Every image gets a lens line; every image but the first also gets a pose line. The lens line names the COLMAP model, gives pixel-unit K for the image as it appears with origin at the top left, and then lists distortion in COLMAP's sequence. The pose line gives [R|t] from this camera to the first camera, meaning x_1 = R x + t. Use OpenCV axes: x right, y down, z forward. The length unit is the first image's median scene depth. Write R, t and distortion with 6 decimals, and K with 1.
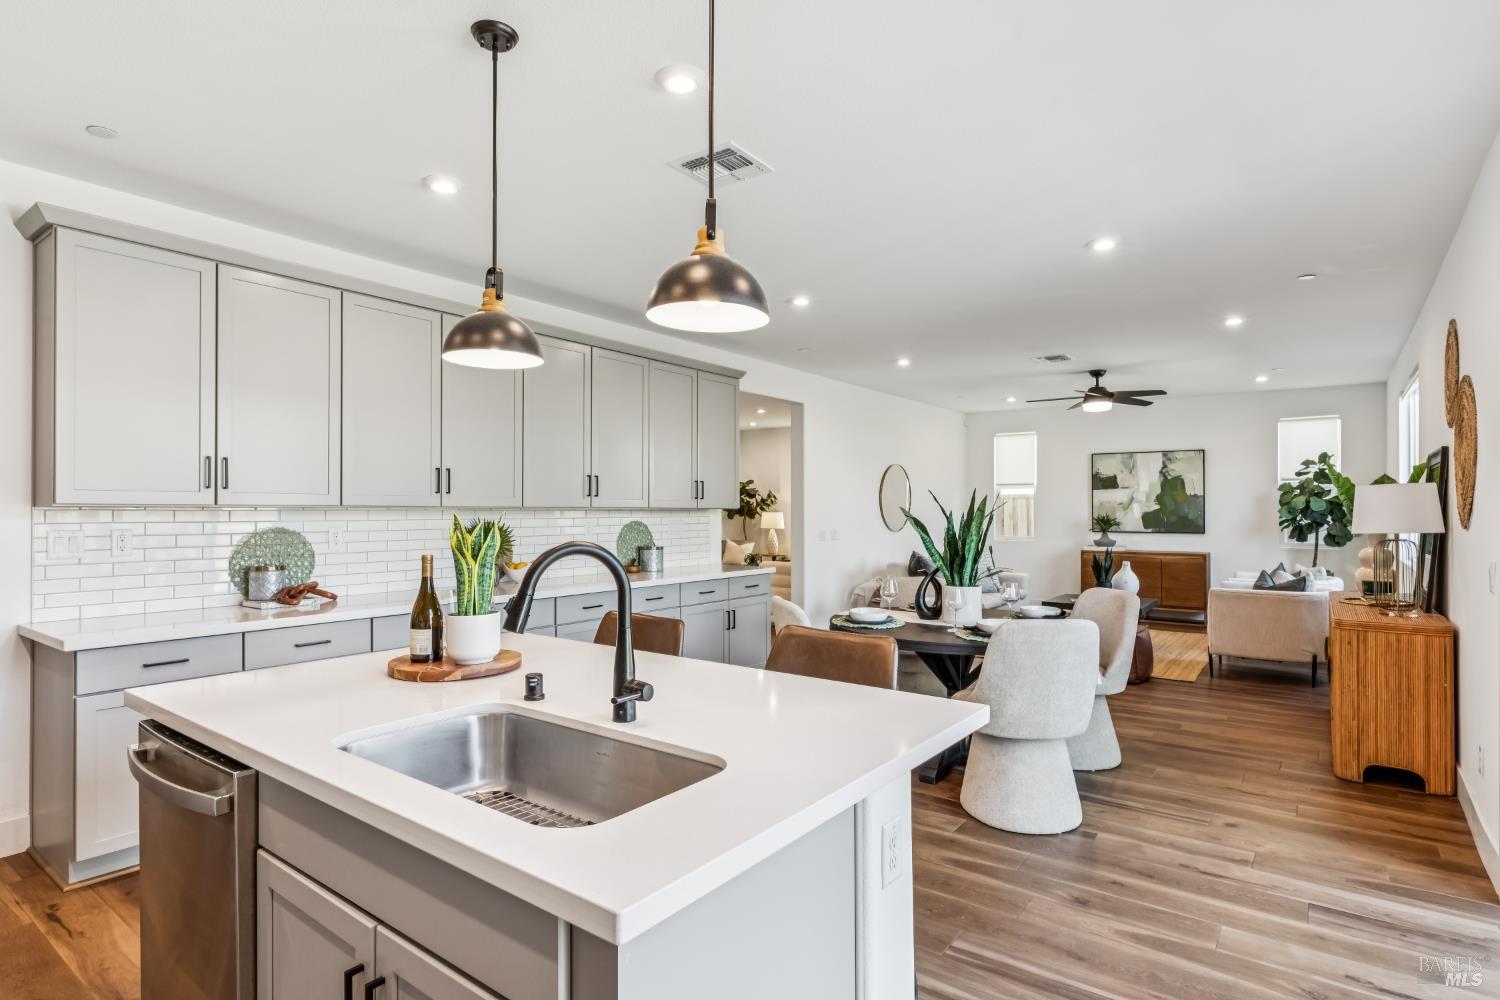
lens RADIAL K [[773.5, 0, 742.2], [0, 773.5, 514.3], [0, 0, 1]] dist [-0.001394, 0.000705]
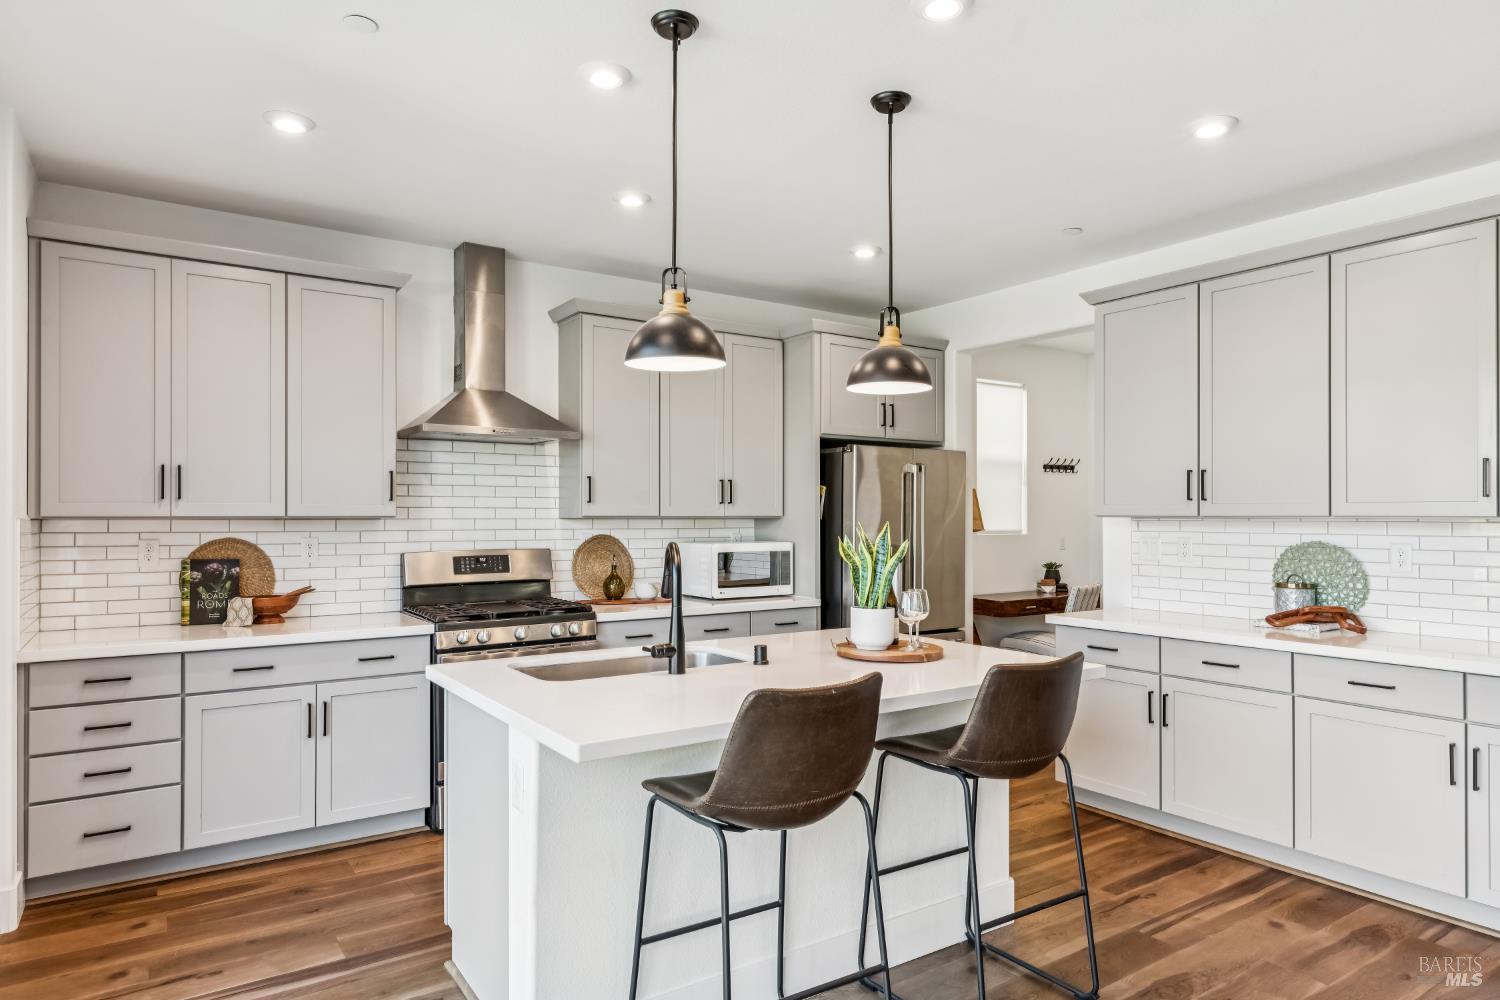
lens RADIAL K [[904.5, 0, 743.9], [0, 904.5, 512.8], [0, 0, 1]] dist [0.013906, 0.001176]
pose [[-0.321491, -0.008073, -0.946878, 0.237598], [-0.007339, 0.999955, -0.006033, -0.001640], [0.946884, 0.005009, -0.321535, 0.288082]]
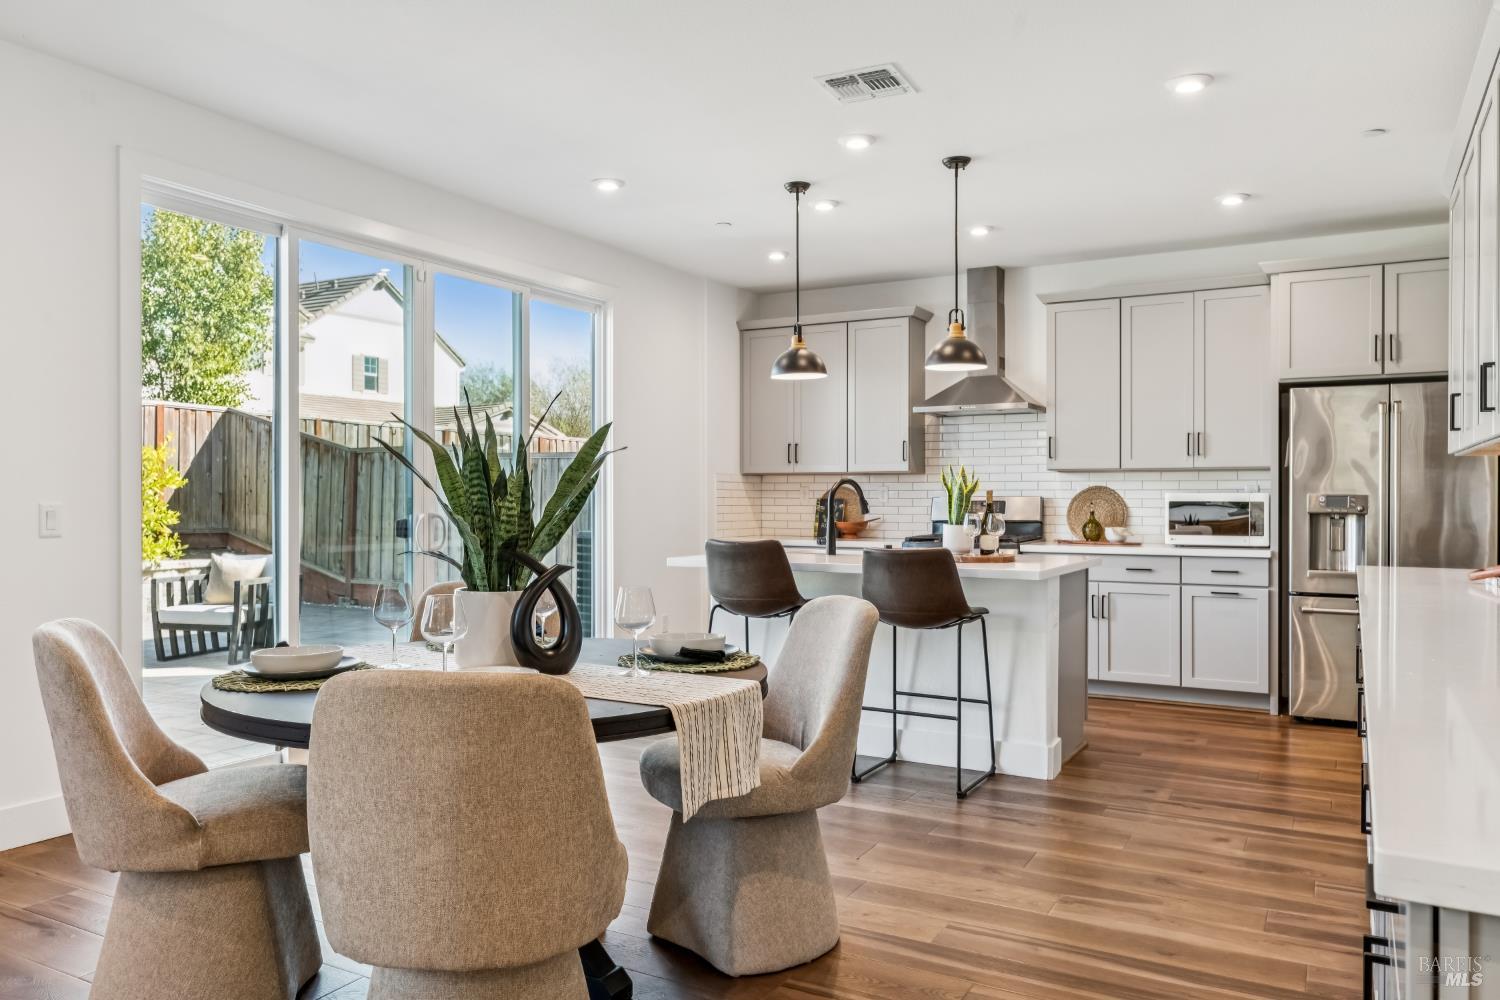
lens RADIAL K [[1084.0, 0, 742.7], [0, 1084.0, 496.3], [0, 0, 1]] dist [0.006723, -0.003238]
pose [[-0.990850, -0.003304, -0.134924, 0.097783], [-0.004028, 0.999979, 0.005088, 0.013224], [0.134905, 0.005585, -0.990843, 0.742169]]
